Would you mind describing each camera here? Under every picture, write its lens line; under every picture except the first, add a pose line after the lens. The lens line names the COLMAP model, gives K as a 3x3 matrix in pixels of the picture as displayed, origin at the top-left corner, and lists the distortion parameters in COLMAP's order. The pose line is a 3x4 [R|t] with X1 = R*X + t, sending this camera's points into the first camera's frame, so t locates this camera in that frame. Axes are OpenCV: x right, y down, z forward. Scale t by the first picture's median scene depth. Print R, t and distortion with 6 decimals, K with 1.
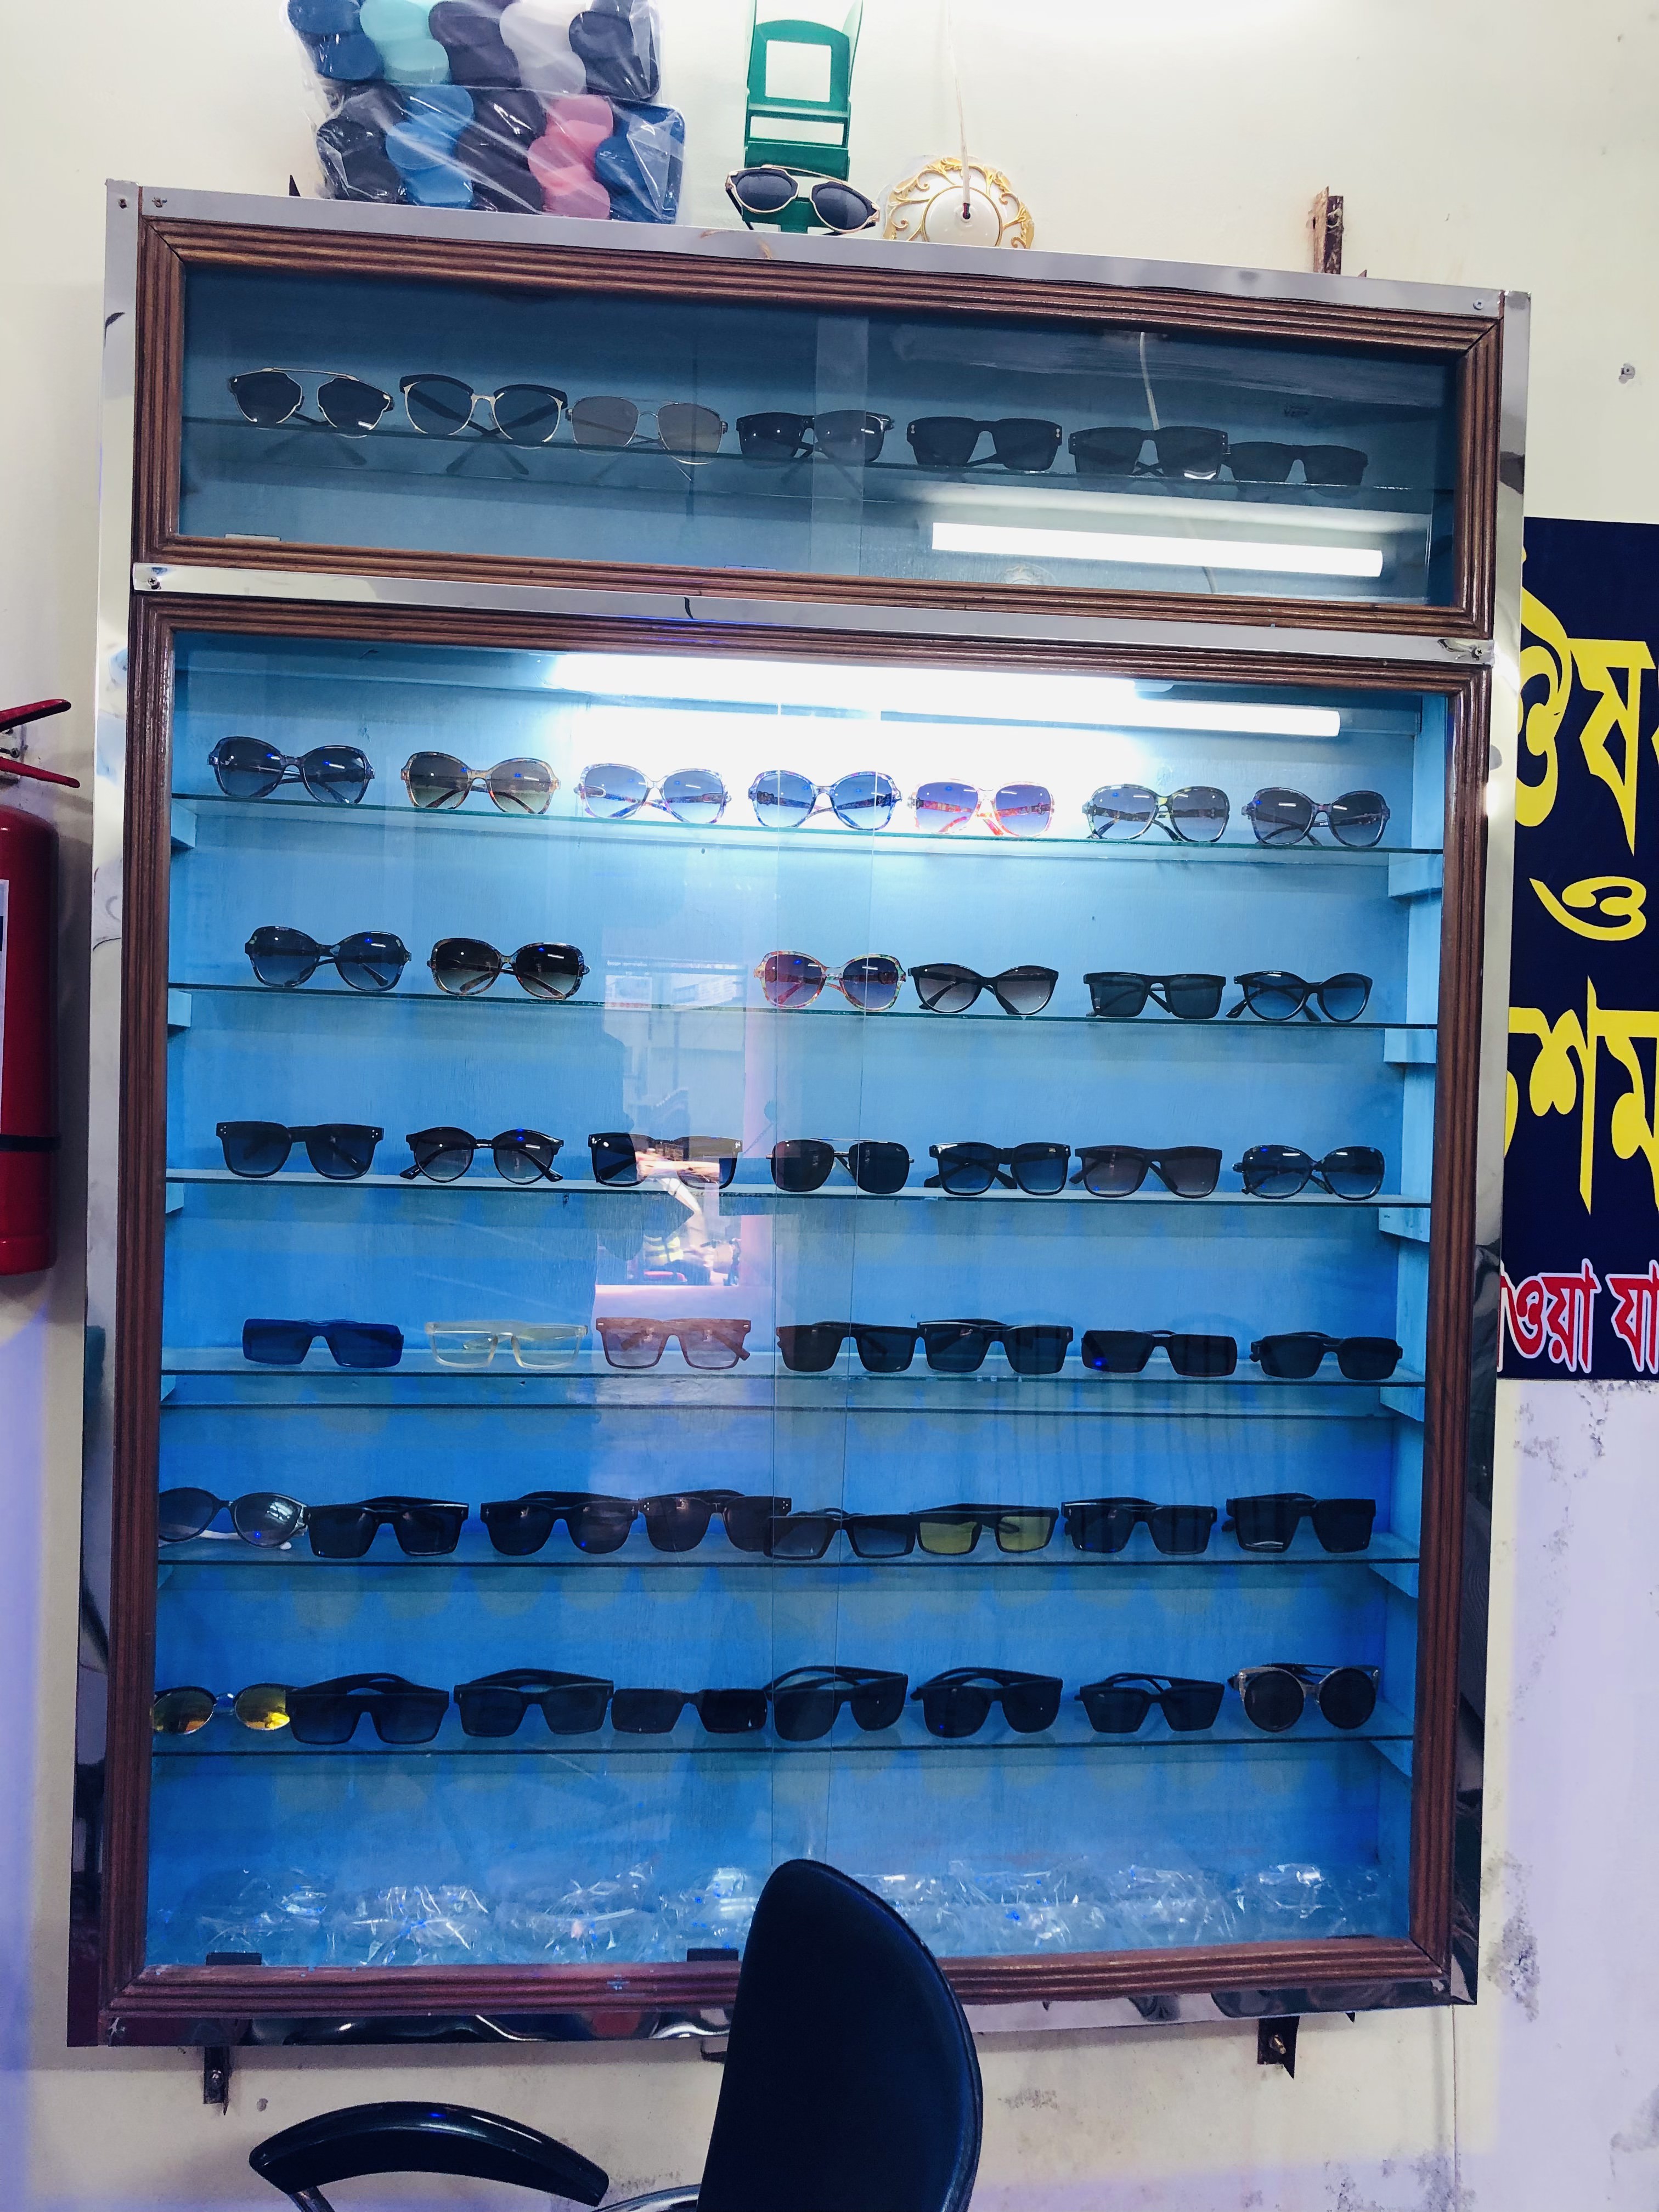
lens RADIAL K [[1748.1, 0, 829.5], [0, 1748.1, 1106.0], [0, 0, 1]] dist [0.003555, 0.006189]
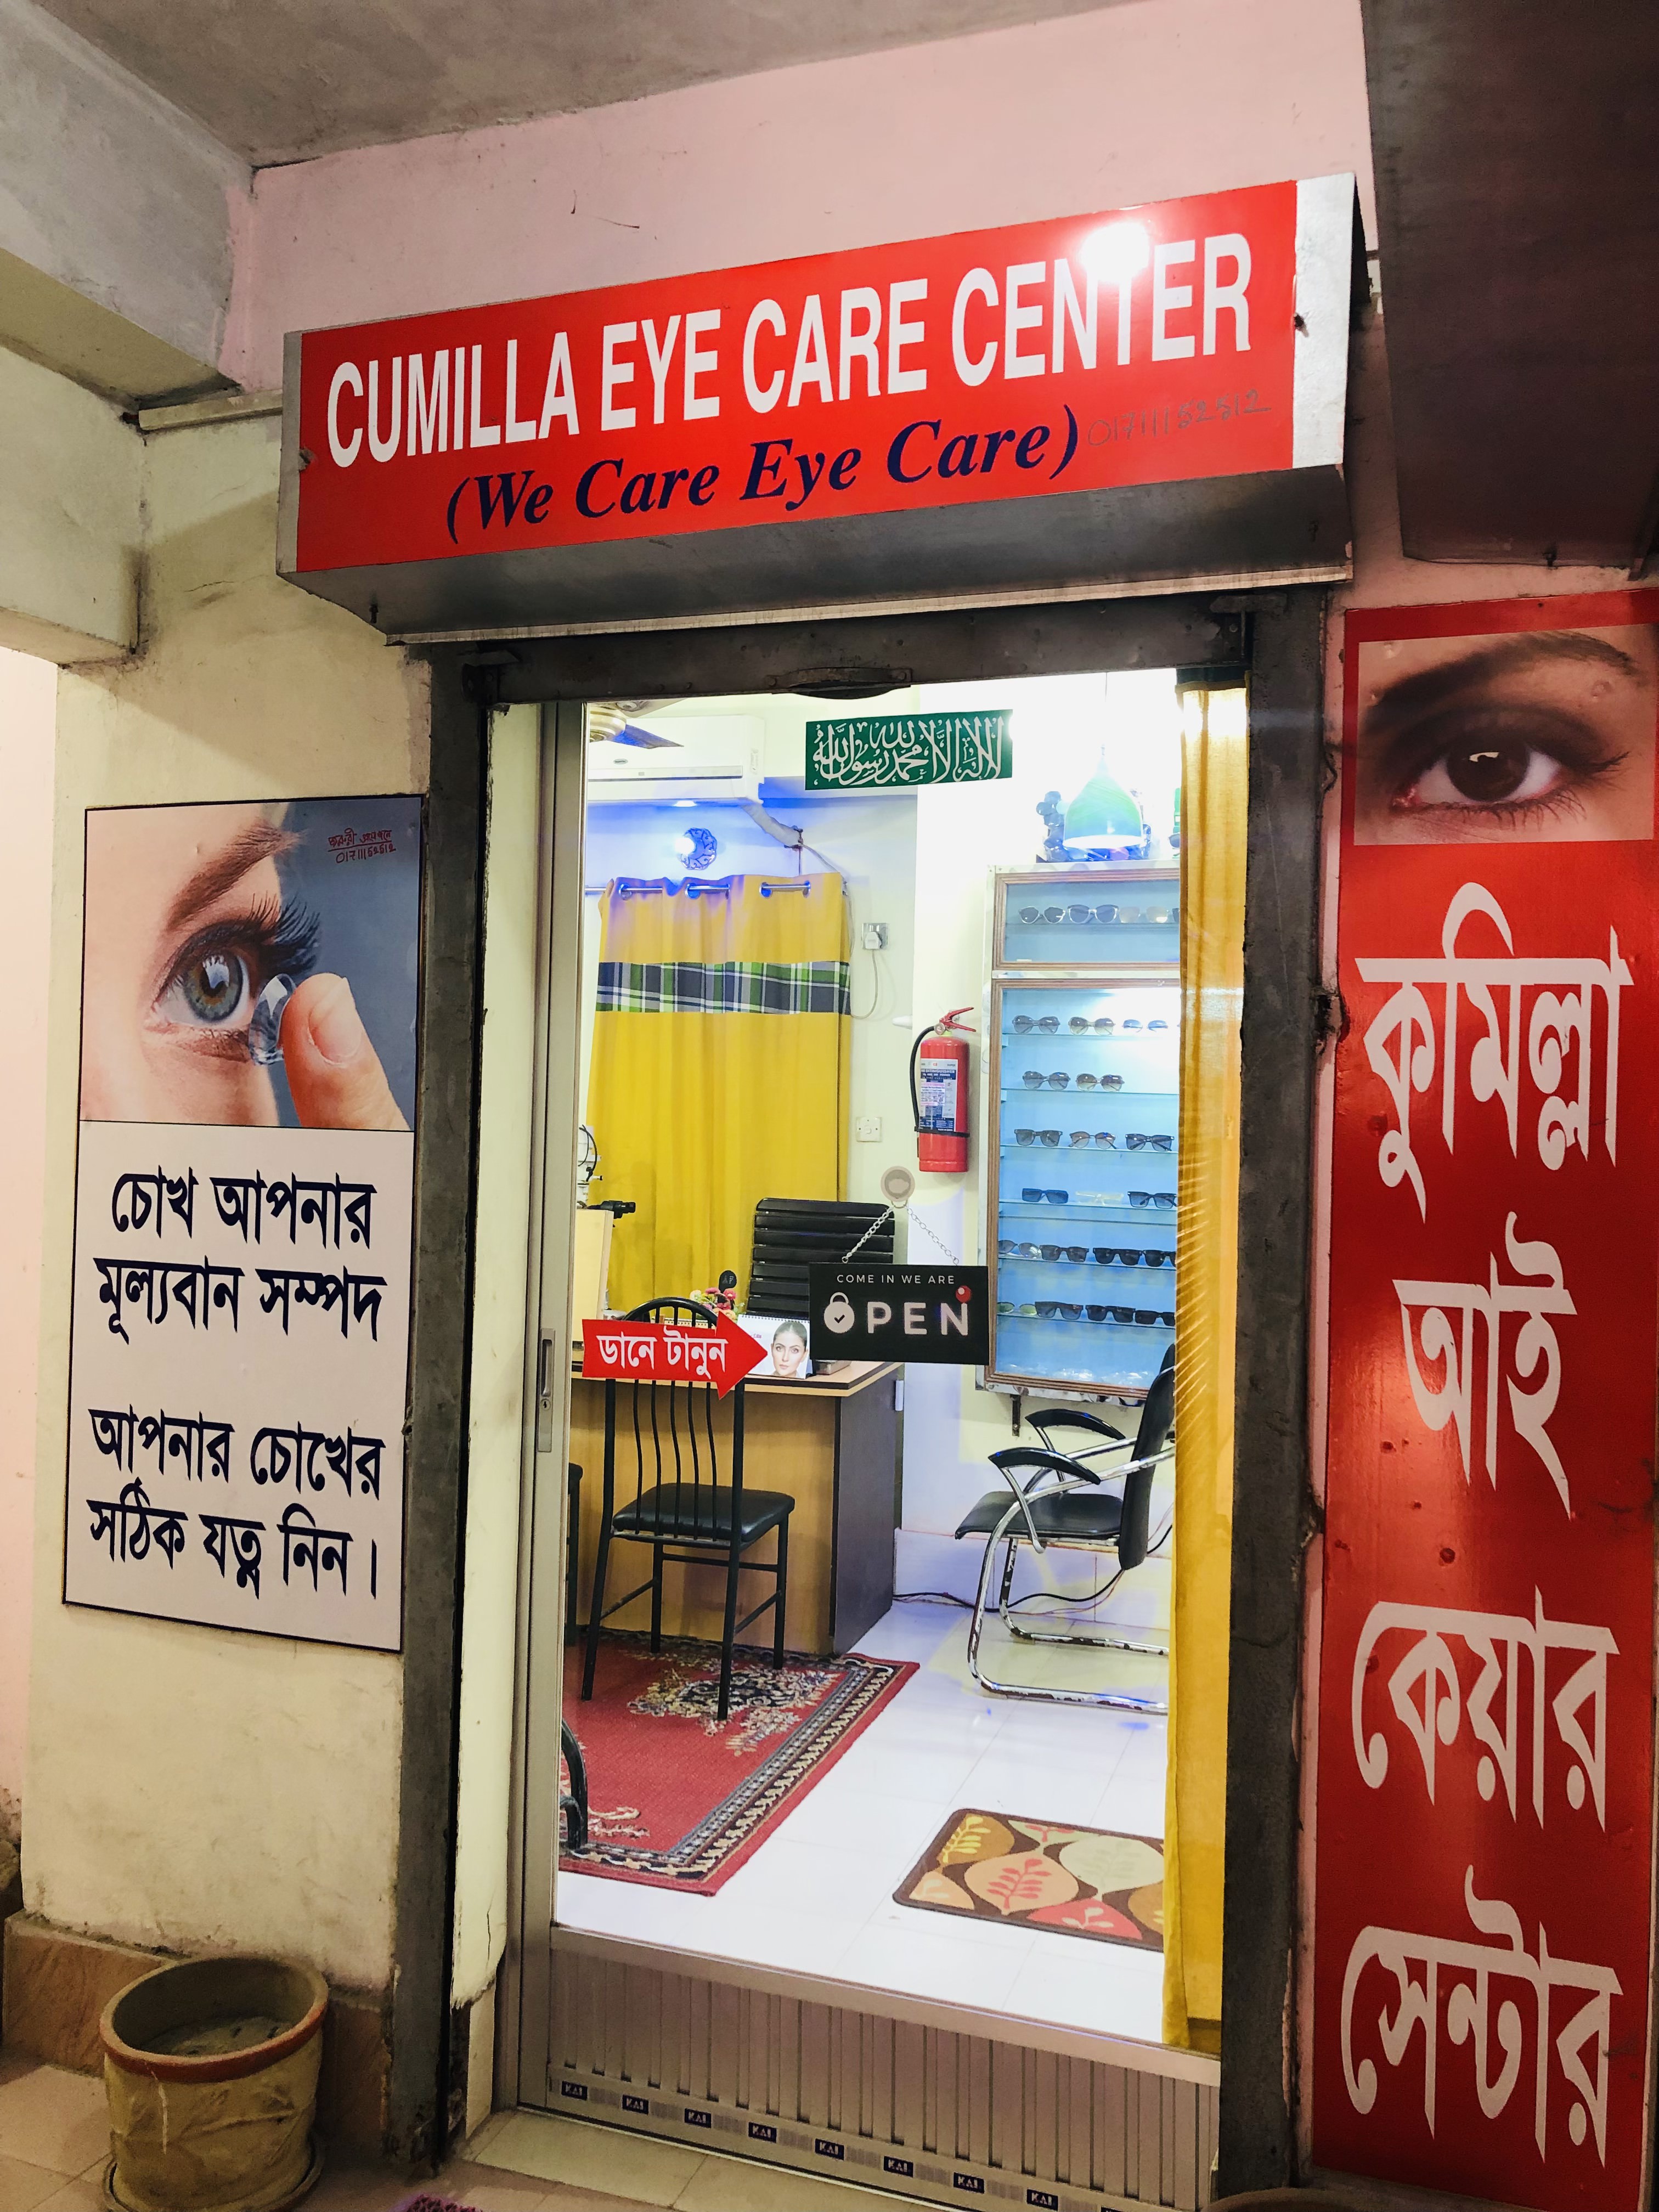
lens RADIAL K [[1748.1, 0, 829.5], [0, 1748.1, 1106.0], [0, 0, 1]] dist [0.003555, 0.006189]
pose [[0.907473, -0.005595, -0.420074, 0.731851], [0.004912, 0.999984, -0.002708, -0.028104], [0.420083, 0.000394, 0.907486, -2.178777]]
